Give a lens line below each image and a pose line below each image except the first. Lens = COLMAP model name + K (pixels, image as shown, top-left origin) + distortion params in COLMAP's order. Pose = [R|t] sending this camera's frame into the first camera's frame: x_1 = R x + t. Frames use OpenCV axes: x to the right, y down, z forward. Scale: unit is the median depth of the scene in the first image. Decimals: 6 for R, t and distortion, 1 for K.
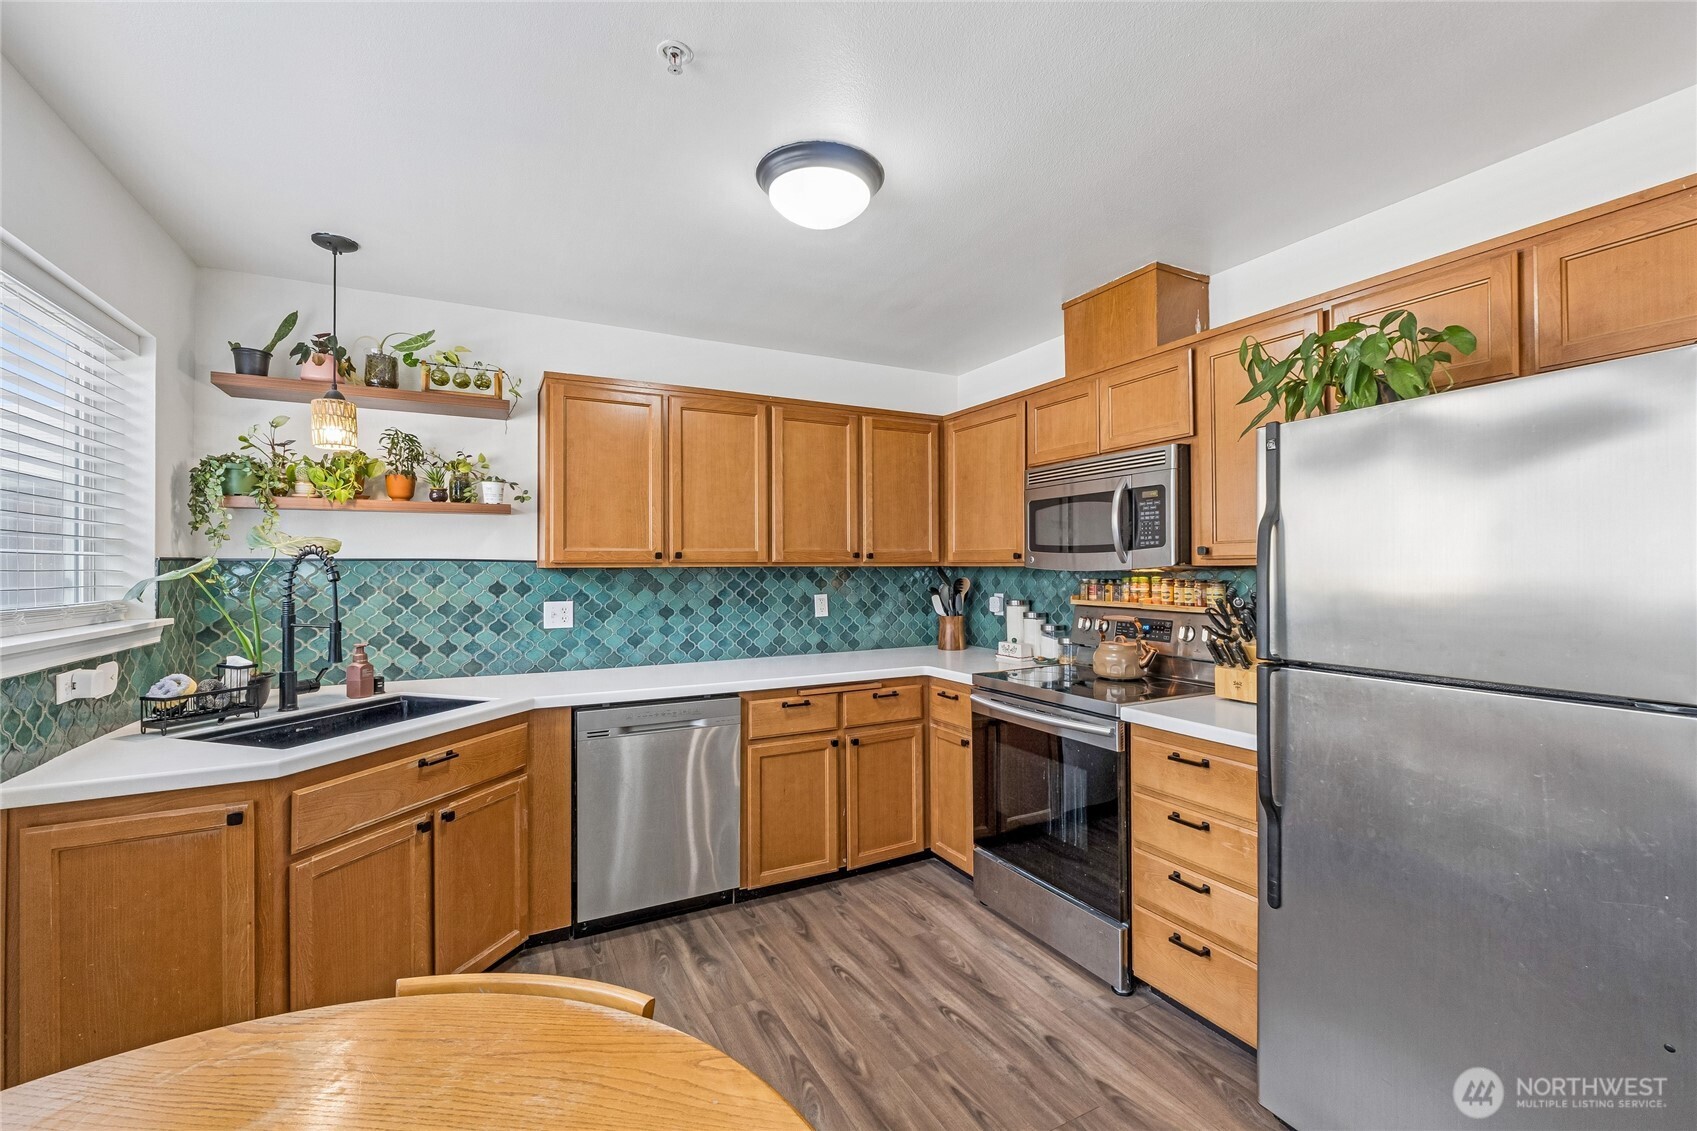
lens RADIAL K [[721.9, 0, 860.3], [0, 721.9, 562.6], [0, 0, 1]] dist [-0.007488, 0.000021]
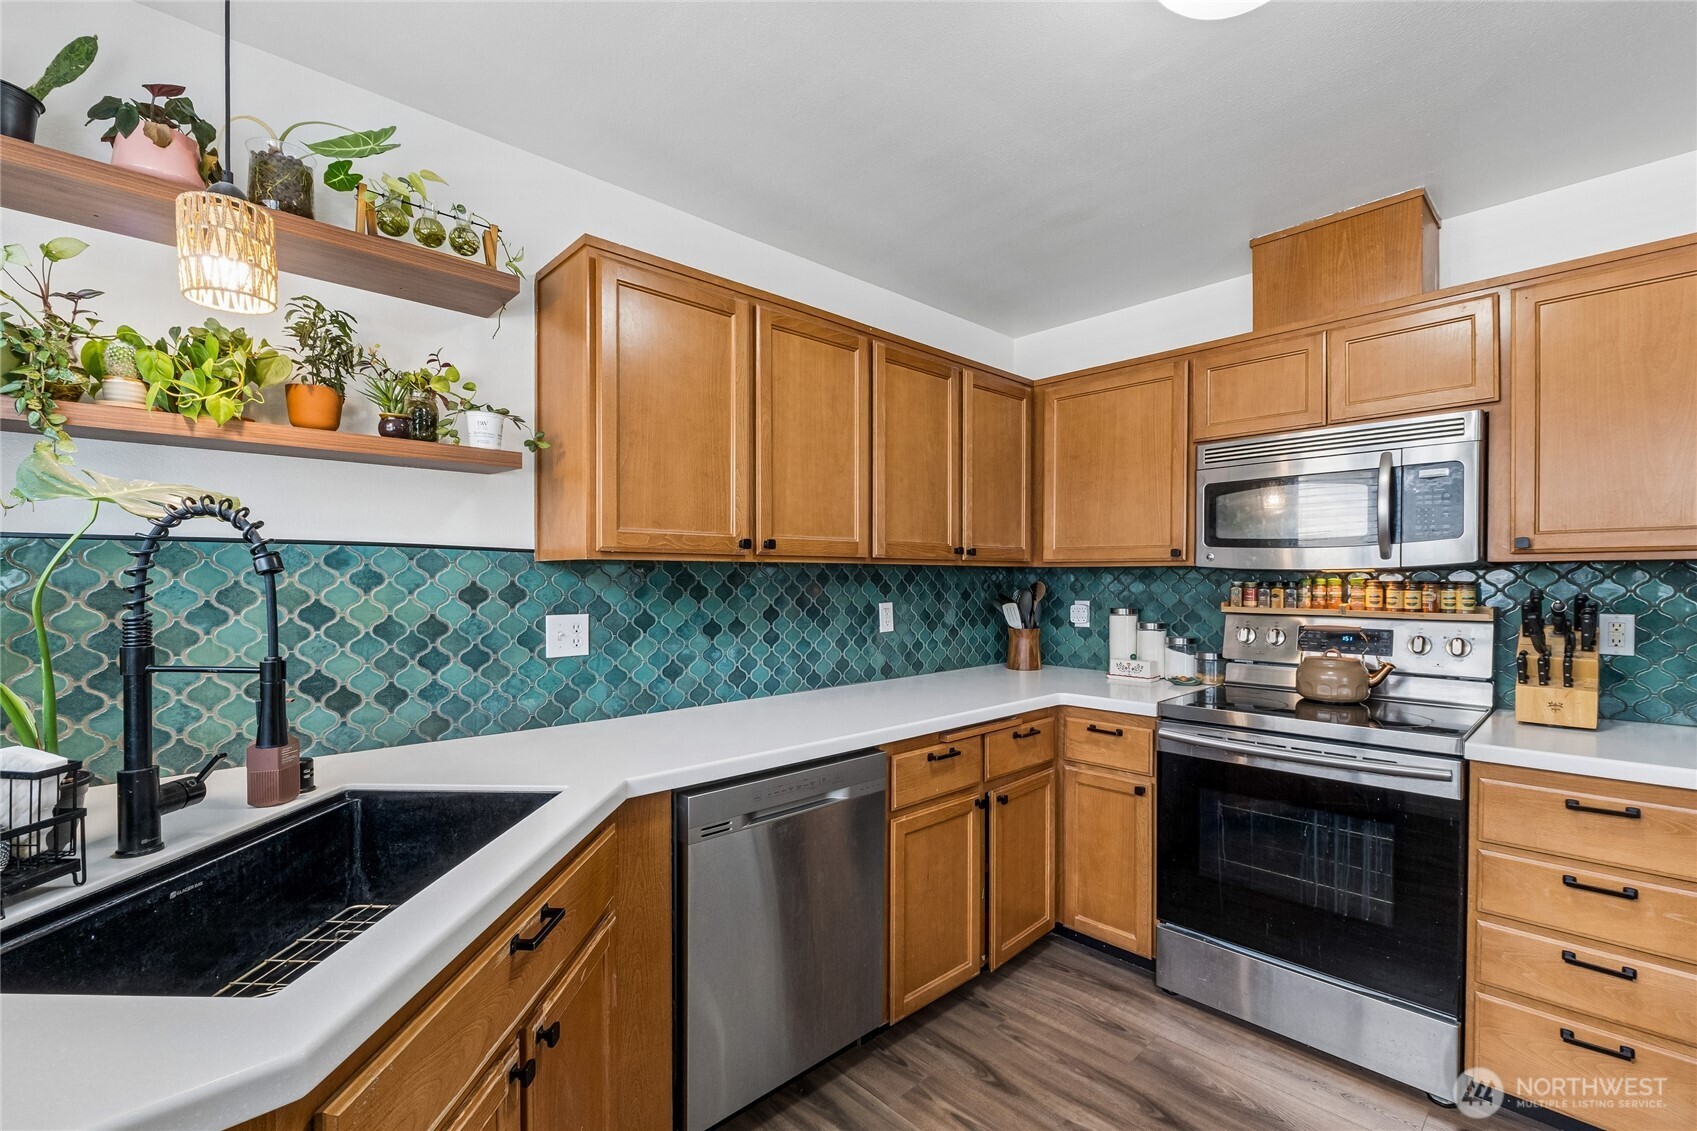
lens RADIAL K [[733.1, 0, 863.1], [0, 733.1, 586.3], [0, 0, 1]] dist [-0.010370, 0.000919]
pose [[0.962671, 0.001038, 0.270671, -0.356895], [-0.005241, 0.999877, 0.014807, 0.018702], [-0.270623, -0.015673, 0.962558, 0.321421]]
